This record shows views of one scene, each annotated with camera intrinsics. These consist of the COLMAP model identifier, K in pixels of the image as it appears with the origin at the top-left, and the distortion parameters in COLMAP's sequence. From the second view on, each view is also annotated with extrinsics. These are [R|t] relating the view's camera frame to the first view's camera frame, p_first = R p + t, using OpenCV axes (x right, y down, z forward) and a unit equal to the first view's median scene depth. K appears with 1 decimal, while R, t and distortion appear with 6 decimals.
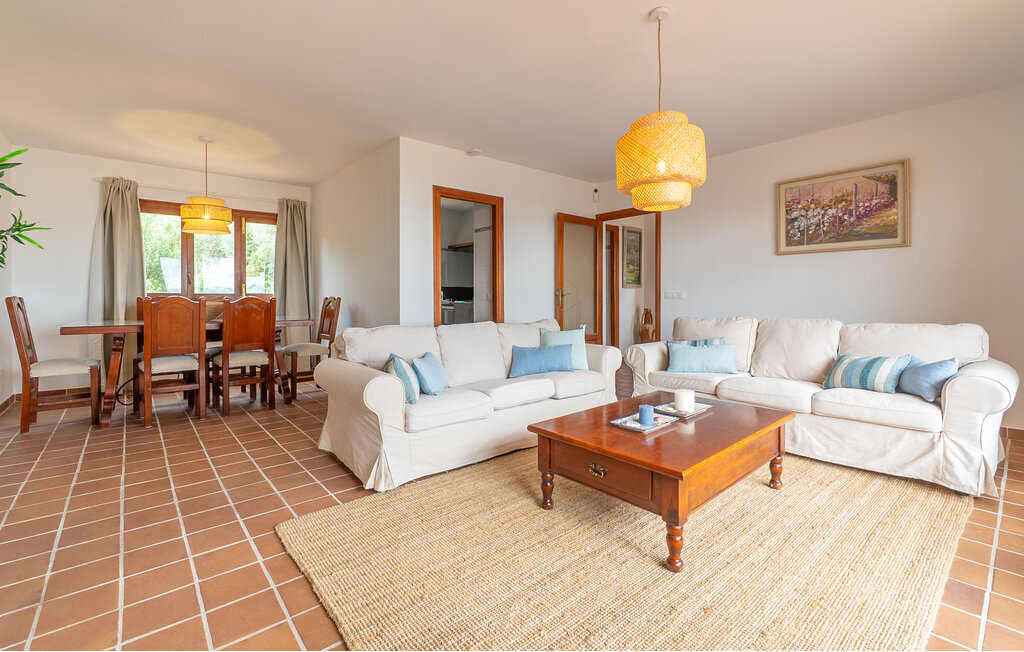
lens RADIAL K [[454.6, 0, 513.4], [0, 454.6, 305.0], [0, 0, 1]] dist [-0.000131, -0.000028]
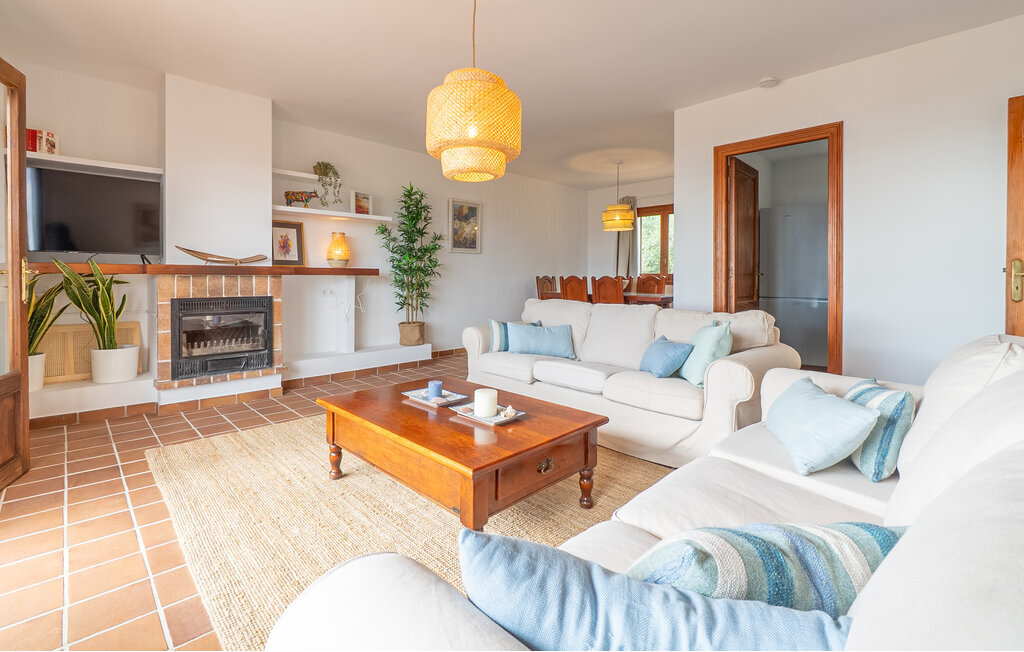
lens RADIAL K [[454.6, 0, 513.4], [0, 454.6, 305.0], [0, 0, 1]] dist [-0.000131, -0.000028]
pose [[0.058990, 0.068250, -0.995923, 0.721666], [-0.020266, 0.997536, 0.067160, -0.016482], [0.998053, 0.016222, 0.060228, 0.606900]]
